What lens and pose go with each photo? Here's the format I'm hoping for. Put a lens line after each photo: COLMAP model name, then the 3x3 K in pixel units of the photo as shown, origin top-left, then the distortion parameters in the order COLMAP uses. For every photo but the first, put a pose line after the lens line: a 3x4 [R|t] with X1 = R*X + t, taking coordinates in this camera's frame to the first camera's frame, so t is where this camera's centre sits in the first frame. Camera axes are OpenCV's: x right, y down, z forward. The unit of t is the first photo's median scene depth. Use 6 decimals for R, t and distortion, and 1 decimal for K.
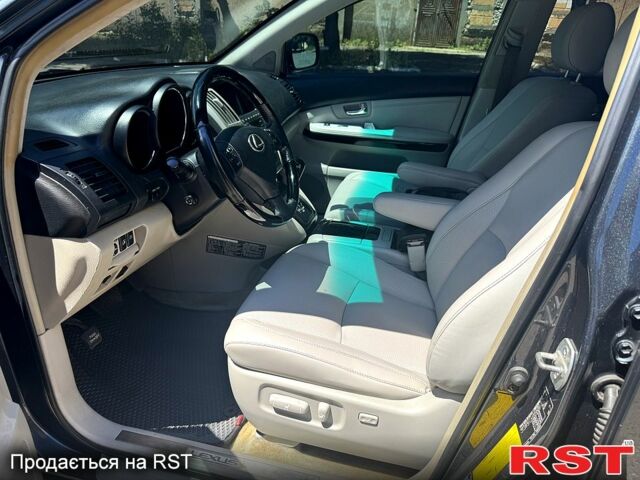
lens RADIAL K [[450.6, 0, 320.0], [0, 450.6, 240.0], [0, 0, 1]] dist [0.082273, -0.143889]
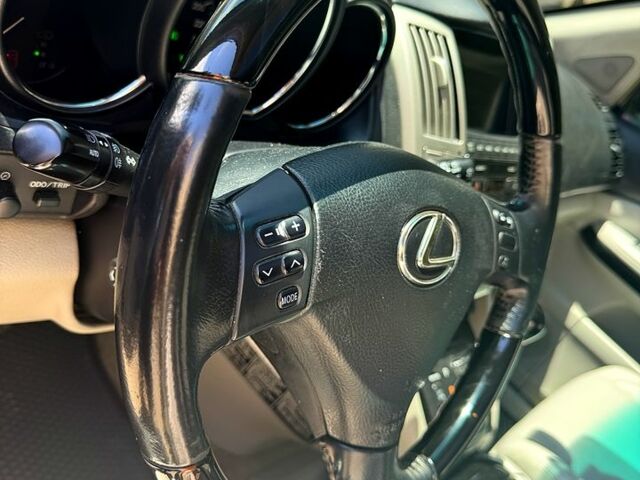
lens RADIAL K [[580.4, 0, 320.0], [0, 580.4, 240.0], [0, 0, 1]] dist [0.128598, -0.296446]
pose [[0.748873, 0.584568, -0.312200, -0.052989], [-0.597798, 0.799206, 0.062511, -0.123953], [0.286054, 0.139820, 0.947957, 0.407925]]
